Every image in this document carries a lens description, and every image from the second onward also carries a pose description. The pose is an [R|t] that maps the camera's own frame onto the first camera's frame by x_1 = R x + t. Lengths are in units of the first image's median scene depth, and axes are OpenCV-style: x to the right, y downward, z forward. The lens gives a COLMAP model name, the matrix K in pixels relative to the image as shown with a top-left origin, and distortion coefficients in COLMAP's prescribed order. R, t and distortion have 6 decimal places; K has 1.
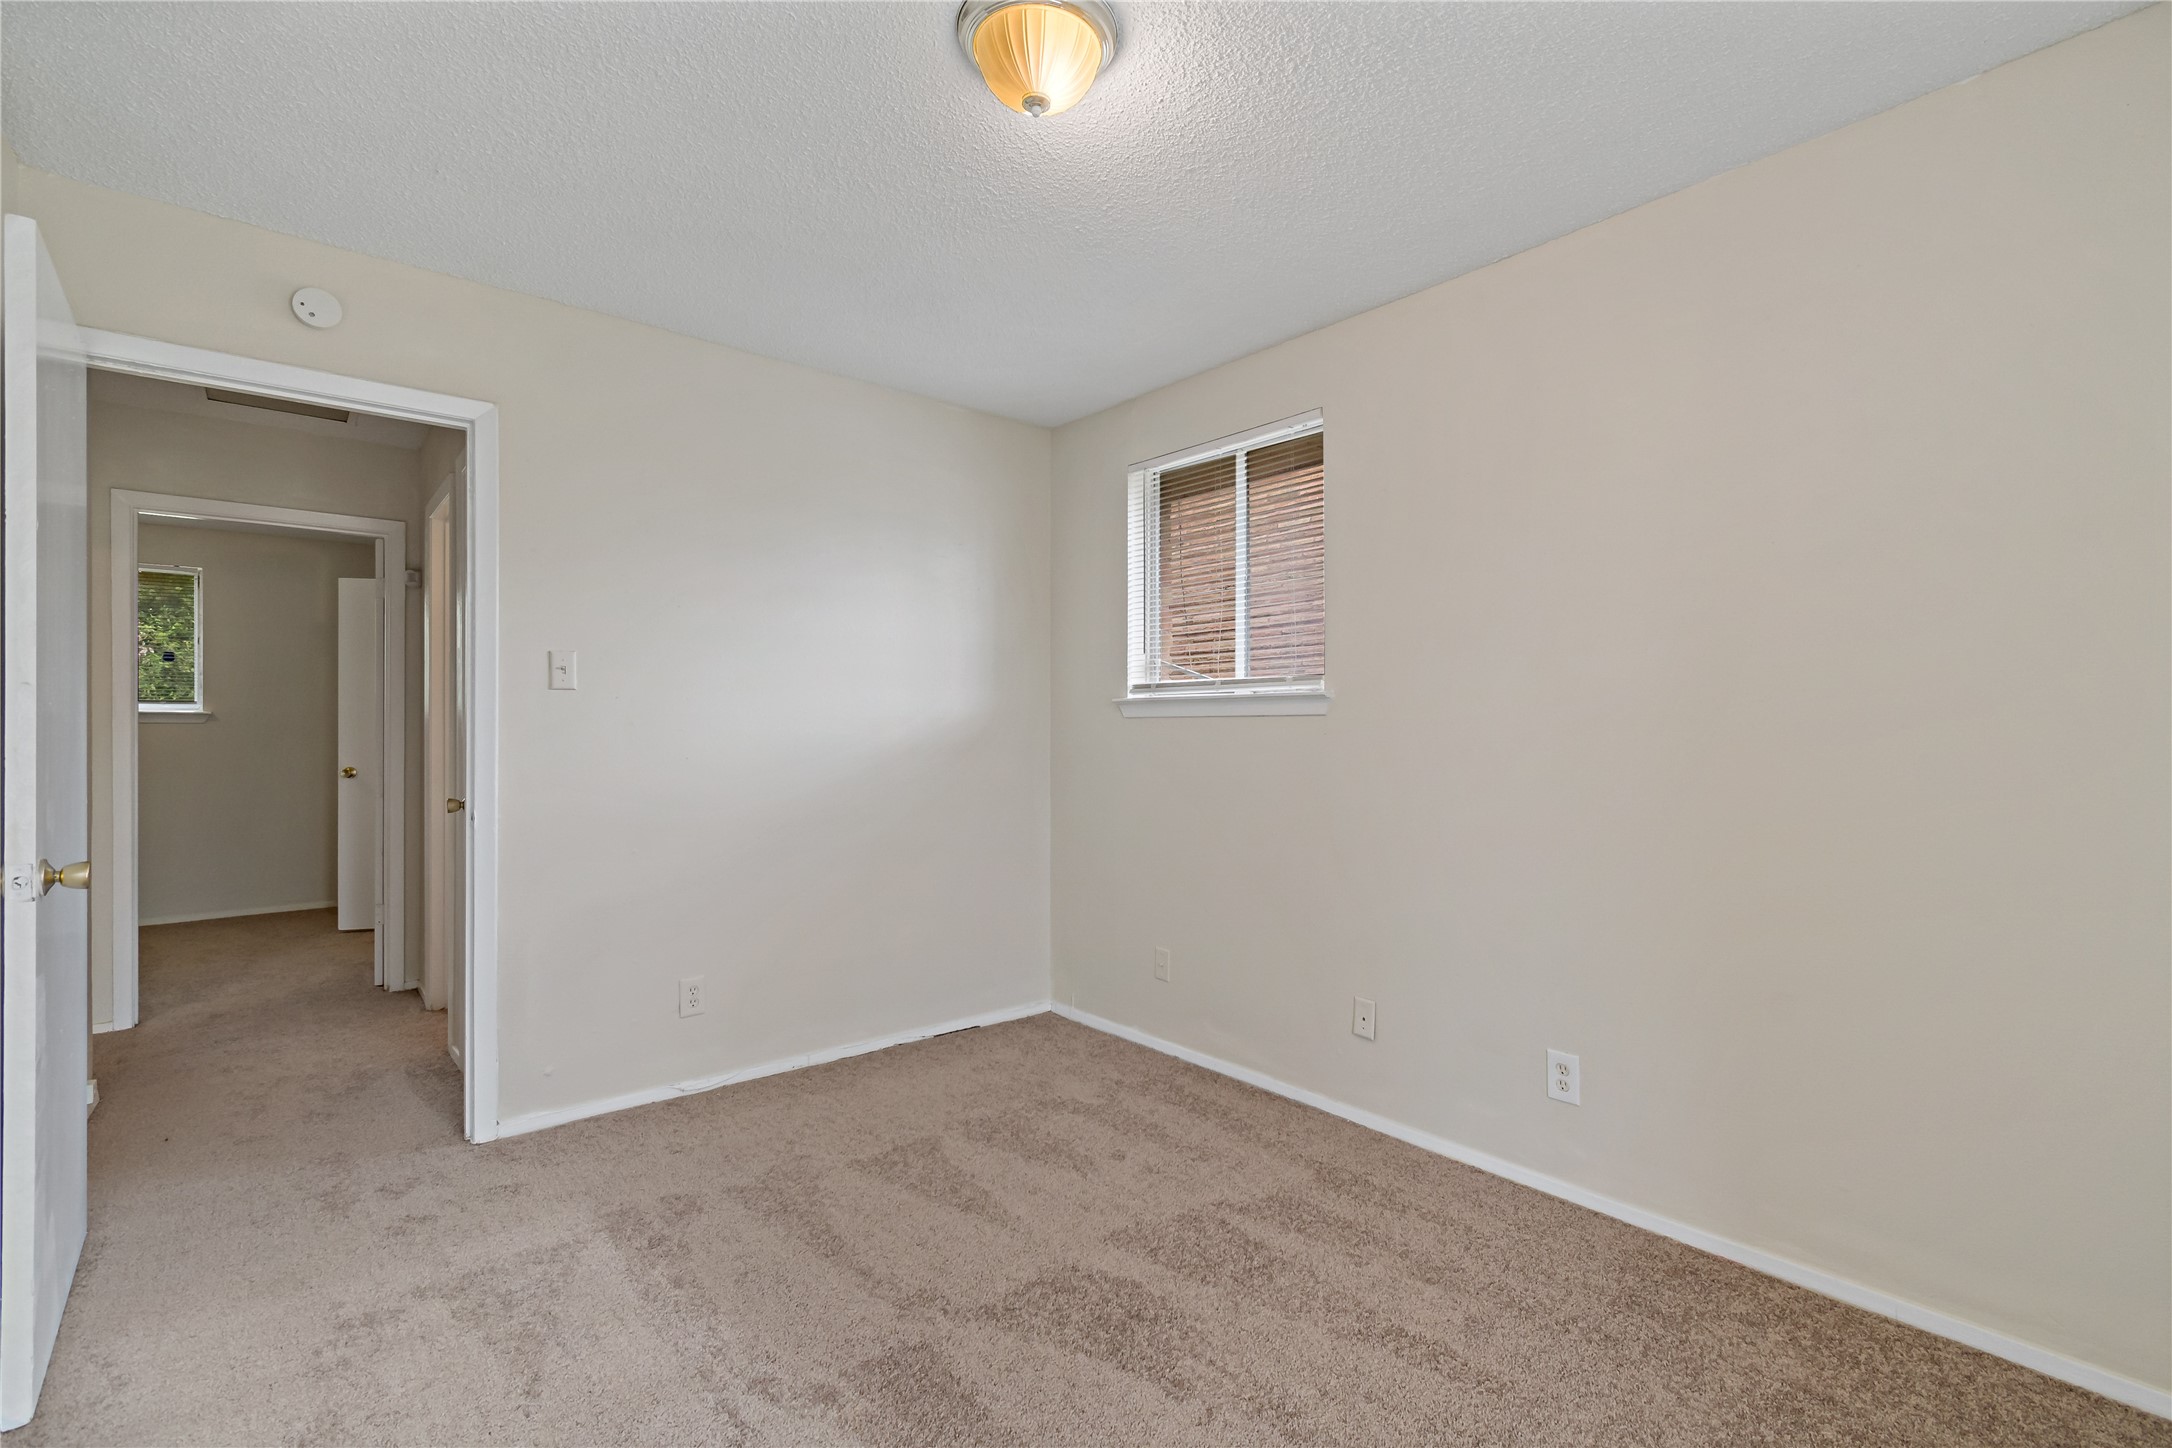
lens RADIAL K [[964.1, 0, 1085.9], [0, 964.1, 718.5], [0, 0, 1]] dist [0.000335, -0.000108]
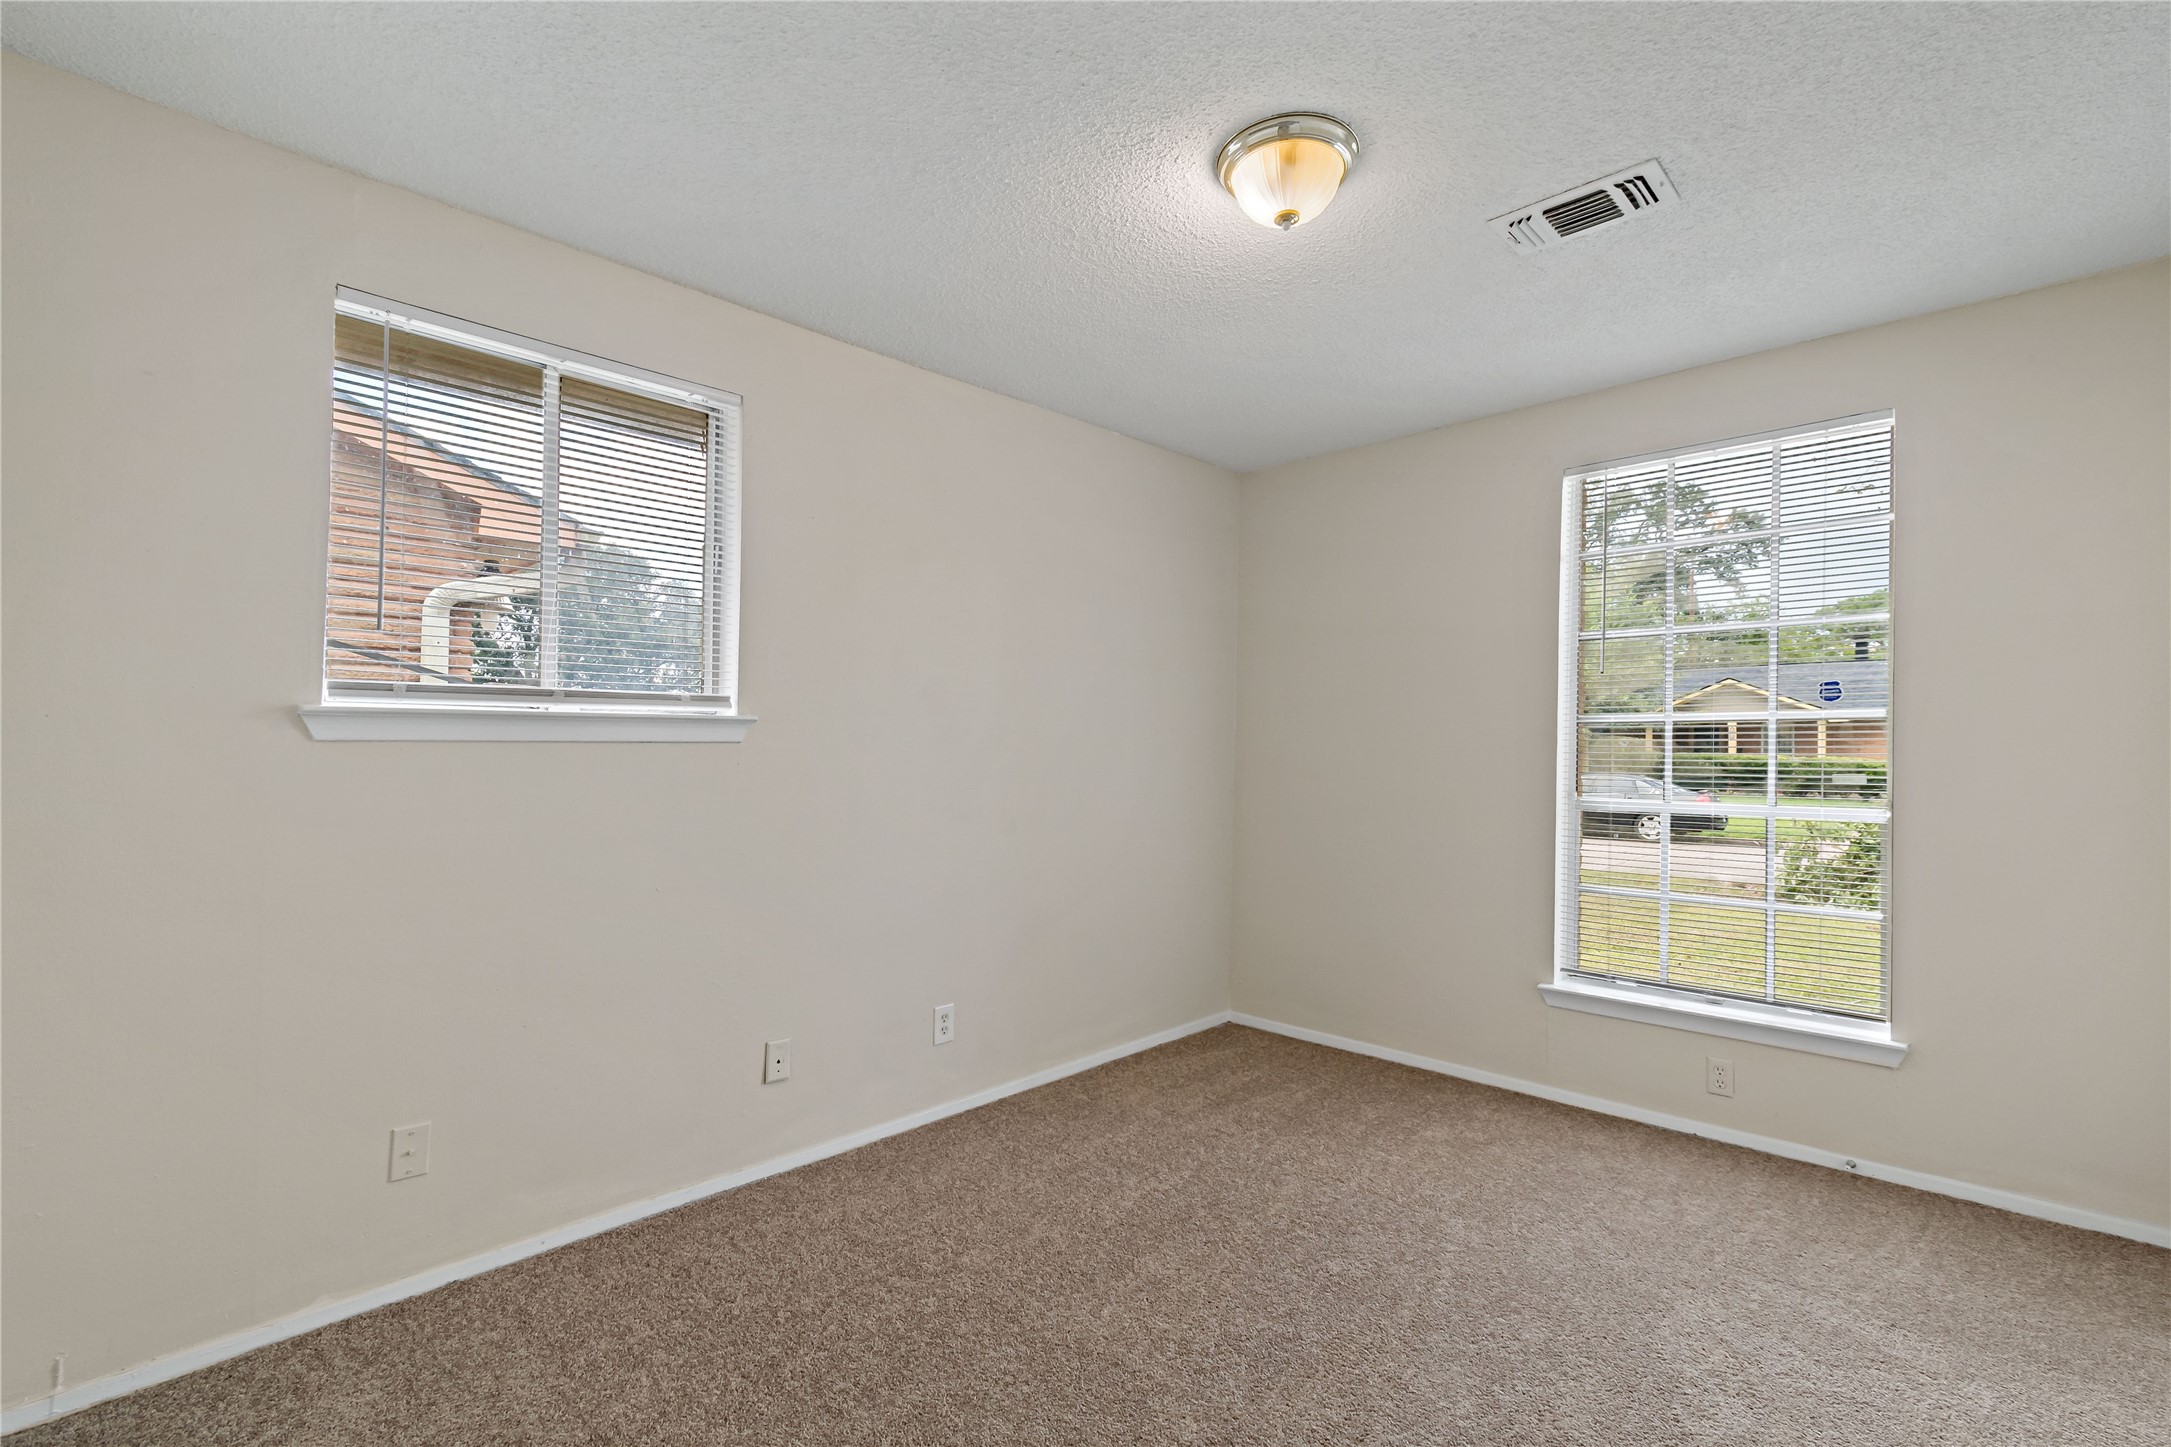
lens RADIAL K [[963.6, 0, 1077.2], [0, 963.6, 746.1], [0, 0, 1]] dist [0.000335, -0.000108]
pose [[-0.083763, 0.001107, 0.996485, -0.682670], [-0.007538, 0.999970, -0.001745, -0.000293], [-0.996457, -0.007658, -0.083752, 0.785663]]
